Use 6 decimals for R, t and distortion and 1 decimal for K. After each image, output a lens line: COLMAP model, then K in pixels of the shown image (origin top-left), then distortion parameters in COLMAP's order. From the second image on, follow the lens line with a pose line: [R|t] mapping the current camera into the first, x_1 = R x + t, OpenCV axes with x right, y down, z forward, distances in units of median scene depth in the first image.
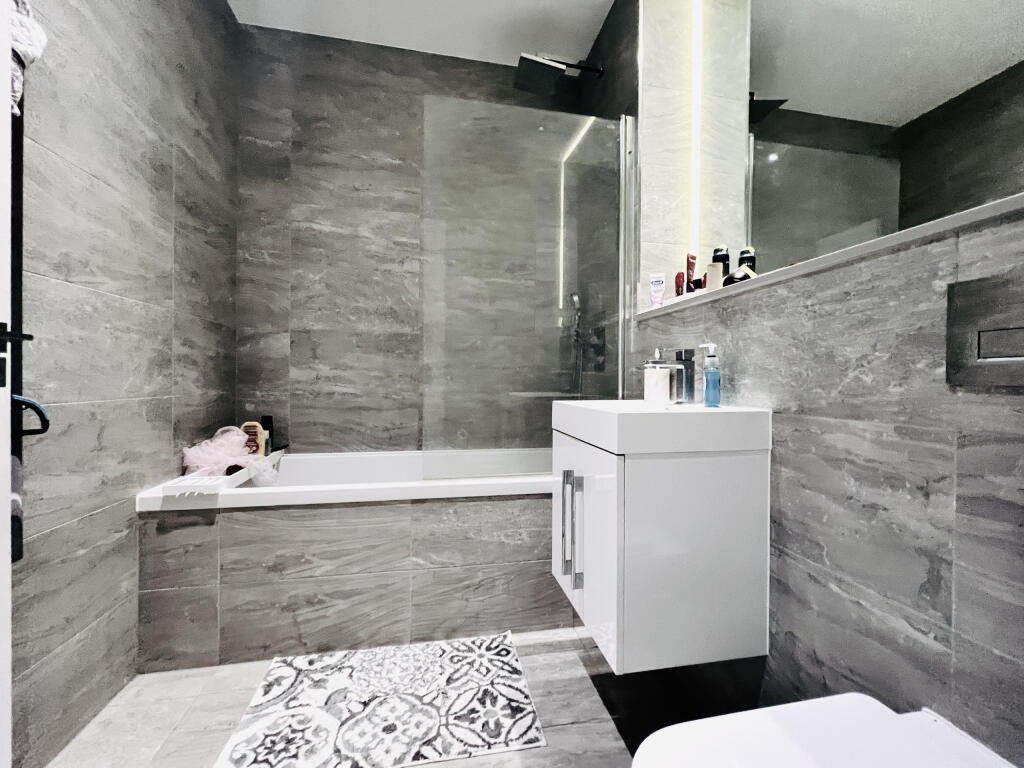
lens RADIAL K [[411.9, 0, 512.8], [0, 411.9, 381.5], [0, 0, 1]] dist [-0.006070, -0.000061]
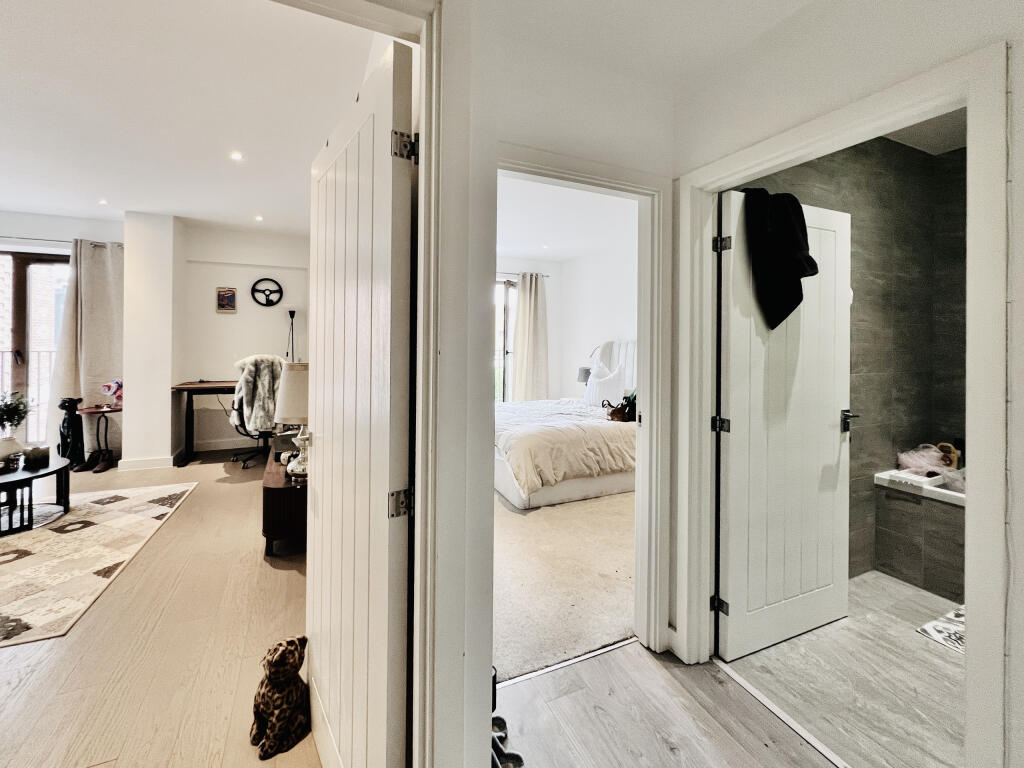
lens RADIAL K [[411.9, 0, 530.1], [0, 411.9, 352.8], [0, 0, 1]] dist [-0.006070, -0.000061]
pose [[0.222826, -0.004750, -0.974847, 0.526164], [-0.010908, 0.999913, -0.007365, -0.231991], [0.974797, 0.012275, 0.222755, -0.893367]]
